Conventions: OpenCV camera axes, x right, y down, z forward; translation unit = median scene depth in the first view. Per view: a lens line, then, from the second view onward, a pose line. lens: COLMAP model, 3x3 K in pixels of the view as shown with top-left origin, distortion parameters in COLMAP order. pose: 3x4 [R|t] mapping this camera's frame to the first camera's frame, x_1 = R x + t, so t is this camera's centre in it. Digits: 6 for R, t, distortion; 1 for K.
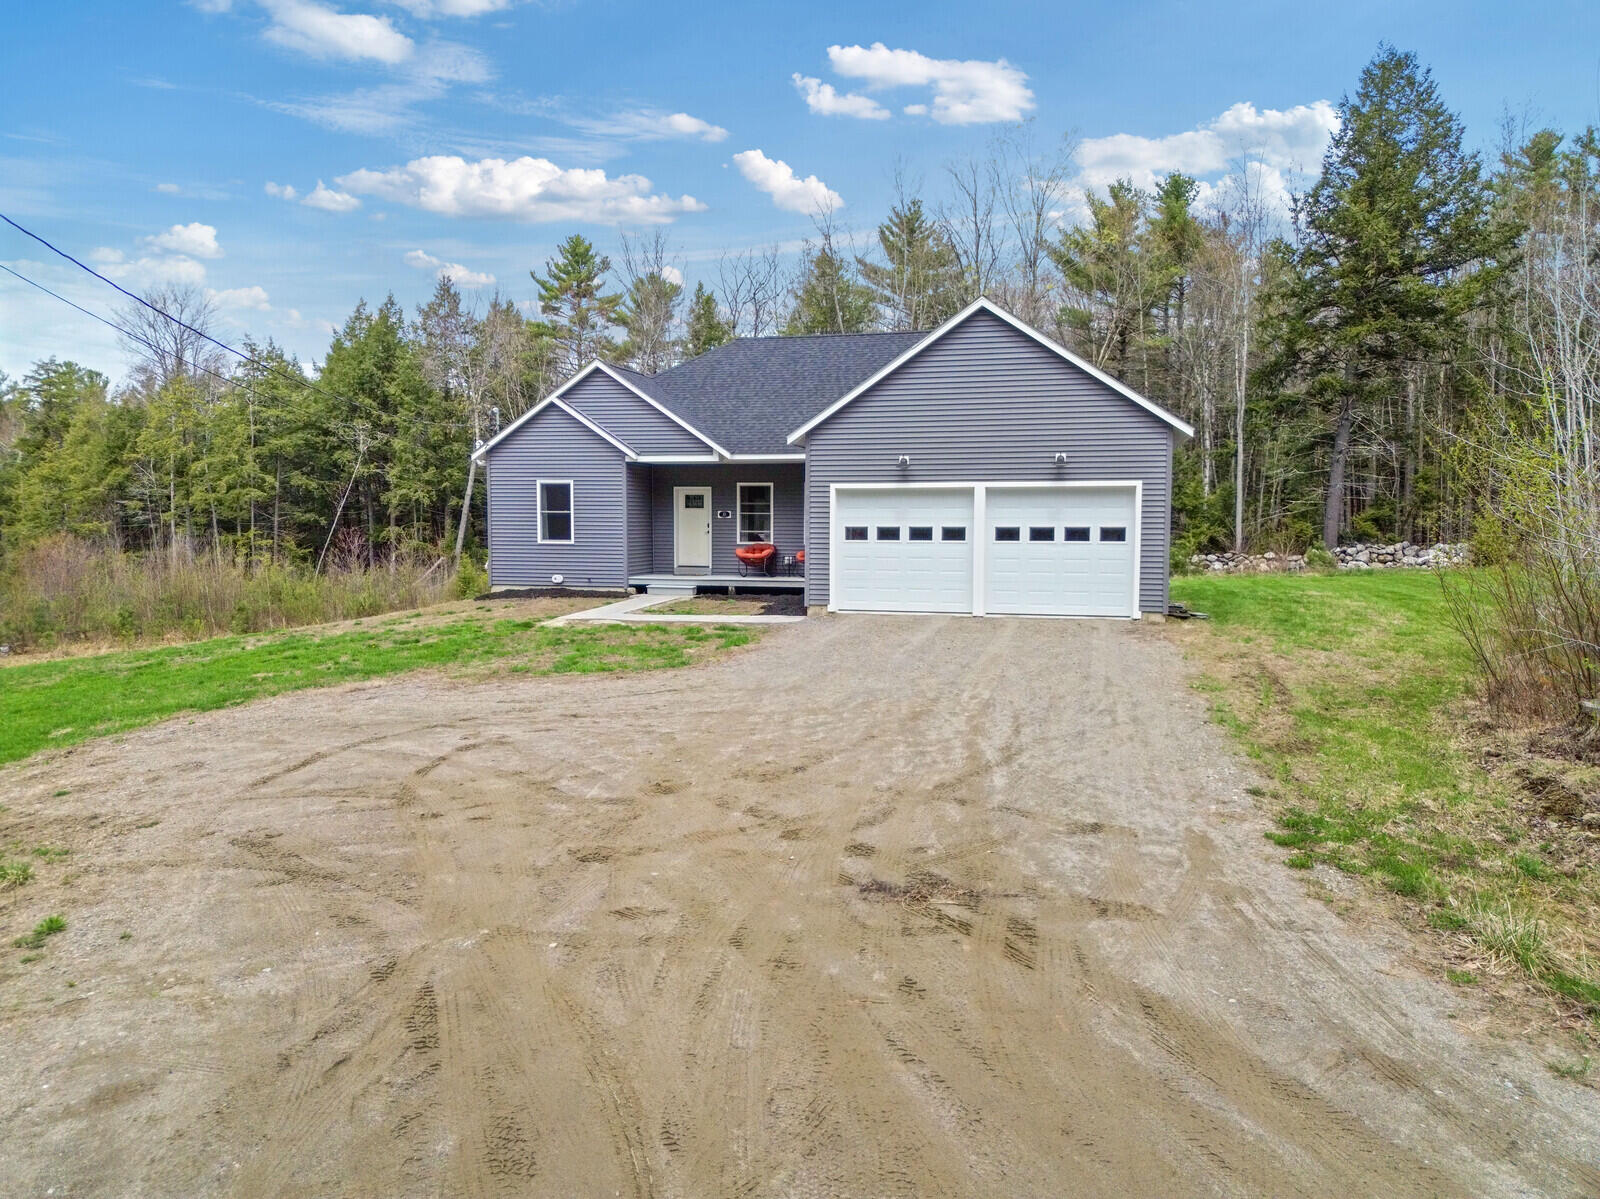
lens RADIAL K [[1122.7, 0, 800.0], [0, 1122.7, 599.5], [0, 0, 1]] dist [0.068666, -0.061832]
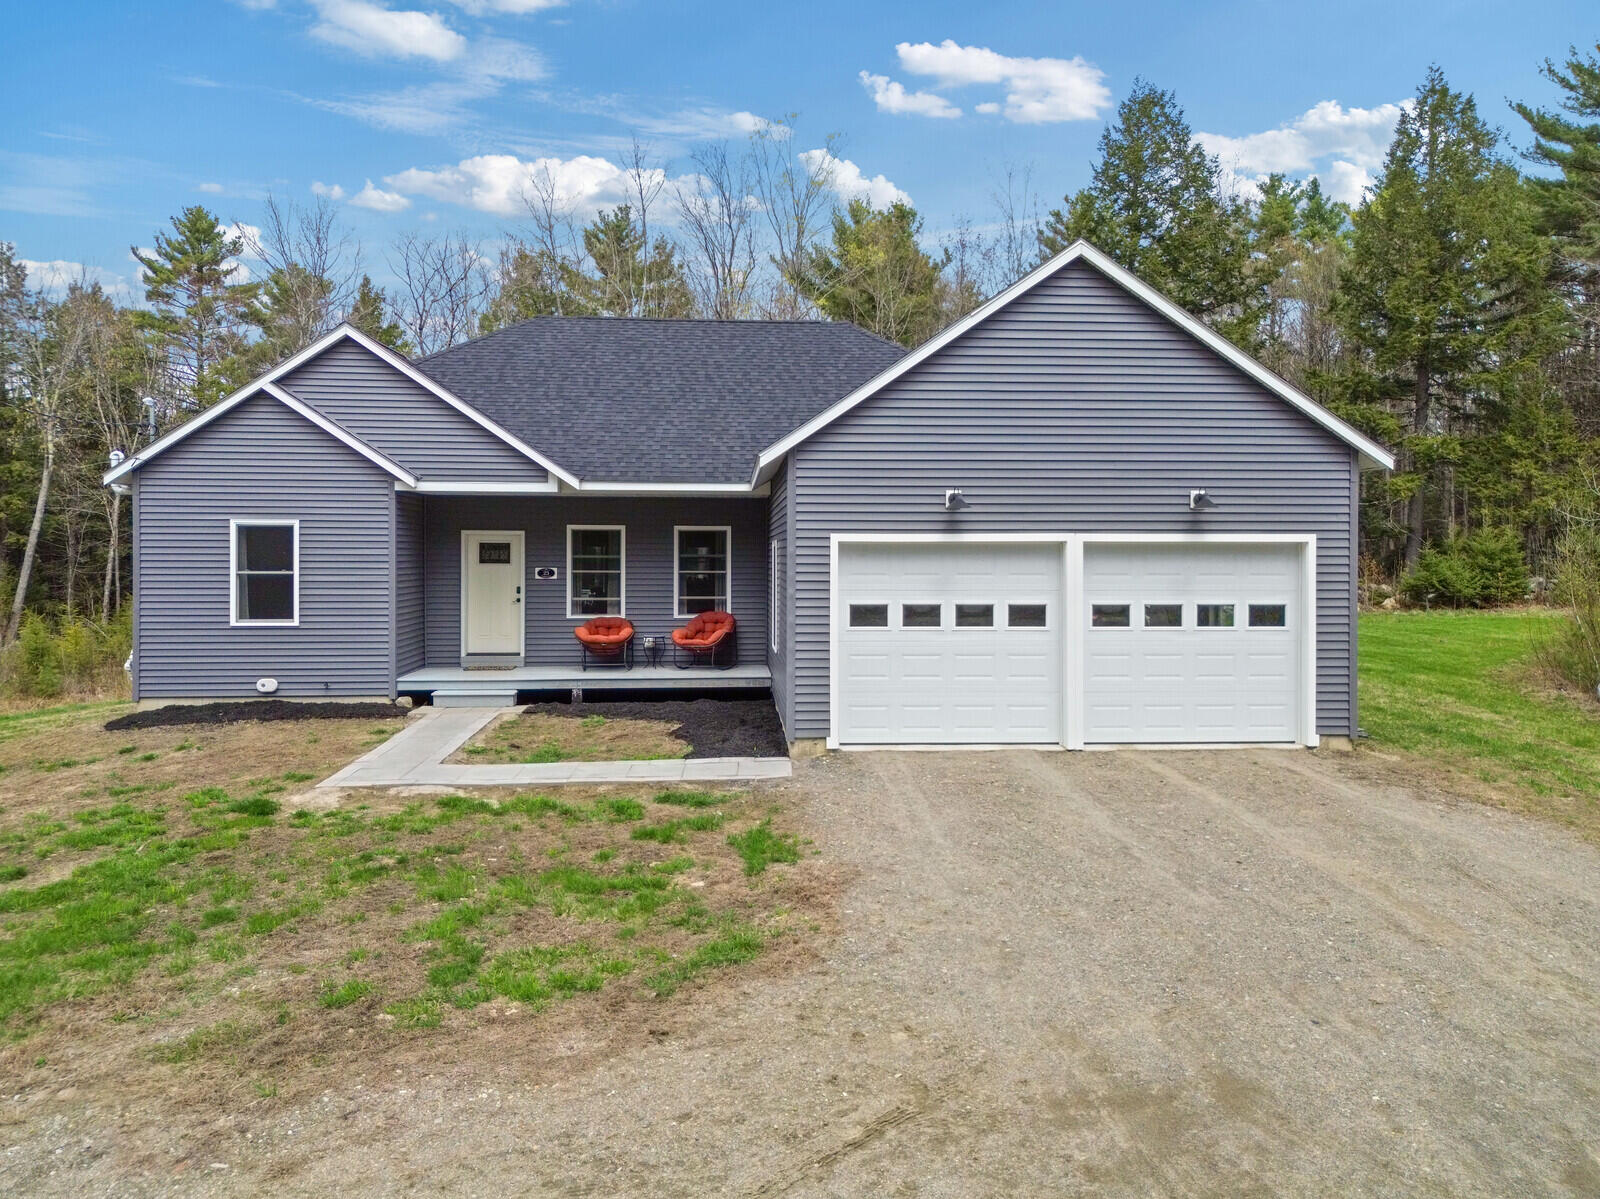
lens RADIAL K [[1138.7, 0, 800.5], [0, 1138.7, 567.0], [0, 0, 1]] dist [0.059266, -0.047073]
pose [[0.951594, -0.003960, 0.307331, -0.131949], [0.022208, 0.998189, -0.055902, -0.039471], [-0.306554, 0.060021, 0.949959, 0.328372]]
